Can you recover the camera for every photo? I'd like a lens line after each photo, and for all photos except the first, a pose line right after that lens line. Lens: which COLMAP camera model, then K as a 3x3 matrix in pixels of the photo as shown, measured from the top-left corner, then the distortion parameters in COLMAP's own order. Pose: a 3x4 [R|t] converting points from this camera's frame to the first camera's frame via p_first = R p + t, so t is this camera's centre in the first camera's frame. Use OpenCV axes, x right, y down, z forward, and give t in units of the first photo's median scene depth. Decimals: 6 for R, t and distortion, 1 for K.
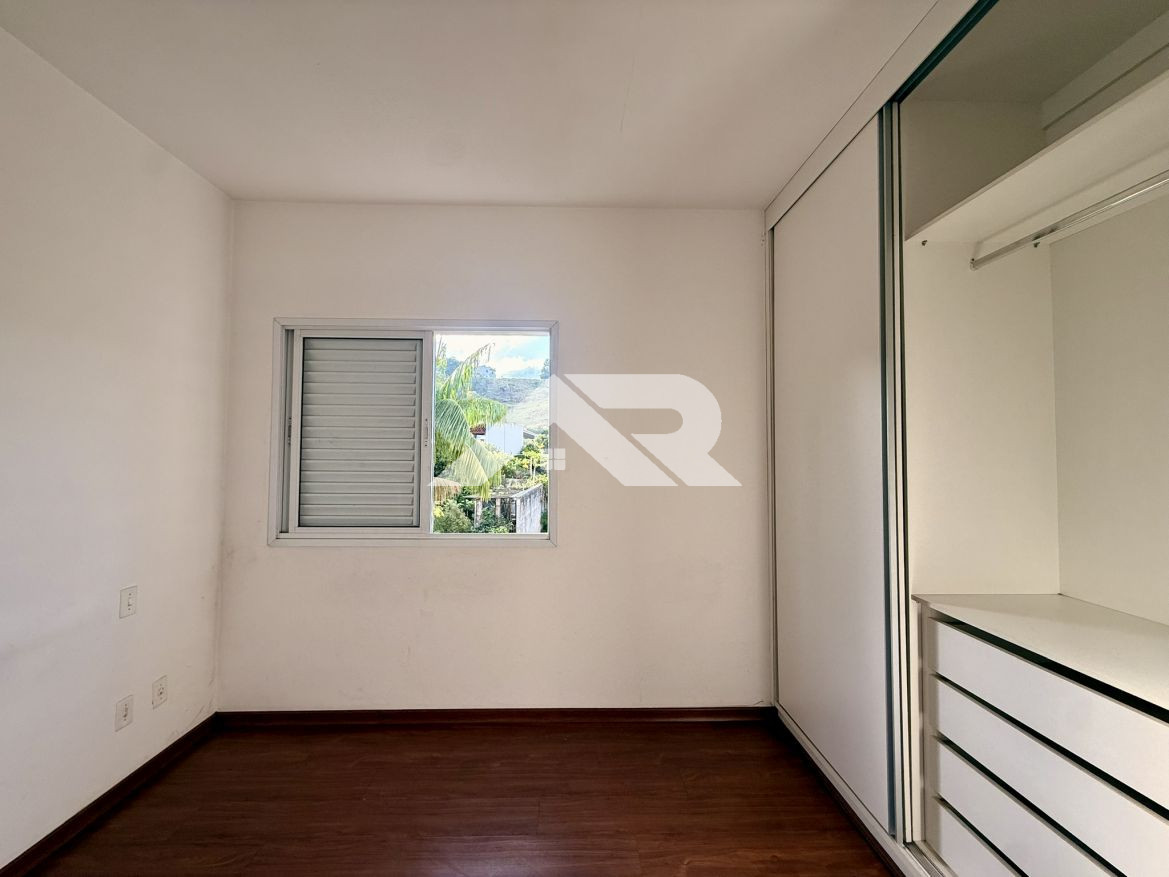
lens RADIAL K [[463.6, 0, 593.6], [0, 463.6, 437.3], [0, 0, 1]] dist [-0.000375, -0.000532]
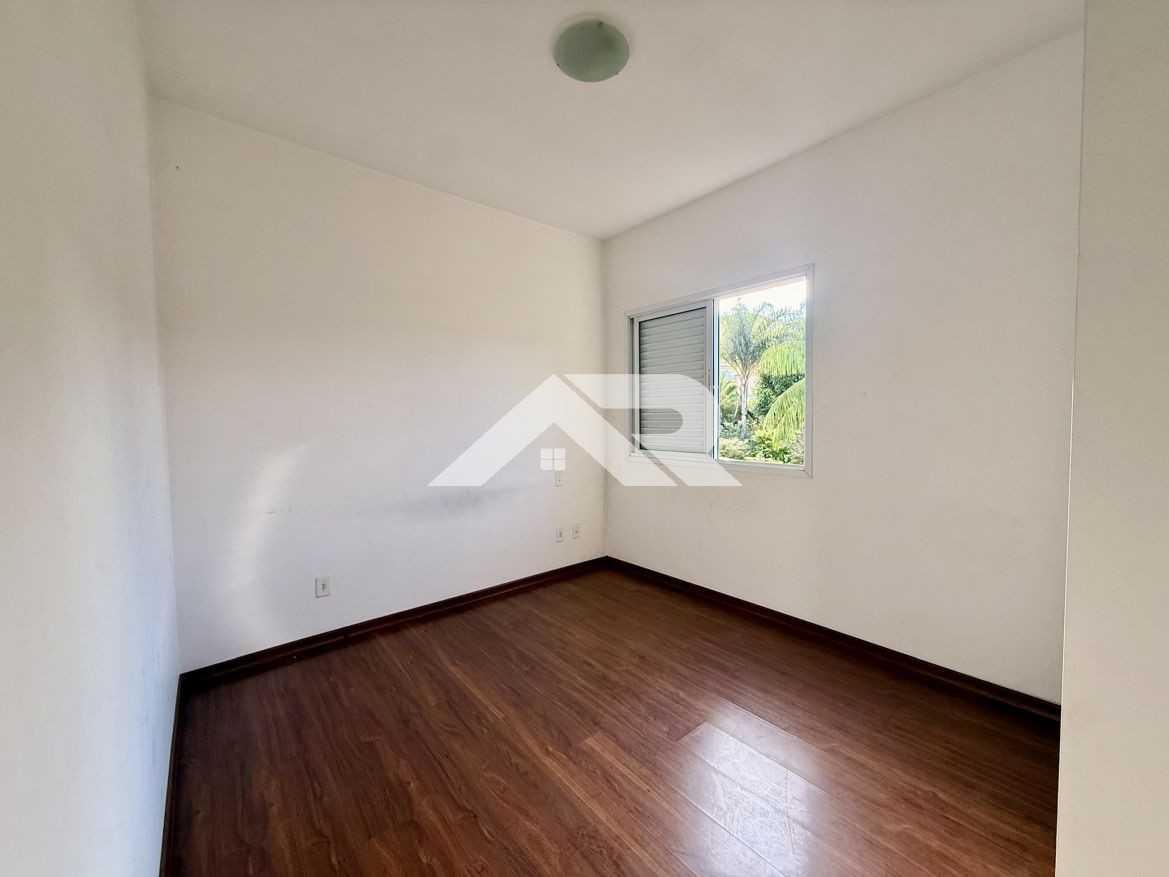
lens RADIAL K [[463.6, 0, 582.8], [0, 463.6, 435.1], [0, 0, 1]] dist [-0.000375, -0.000532]
pose [[0.615287, 0.021125, -0.788020, 0.475079], [0.044483, 0.997118, 0.061462, 0.049181], [0.787047, -0.072870, 0.612574, -0.076507]]
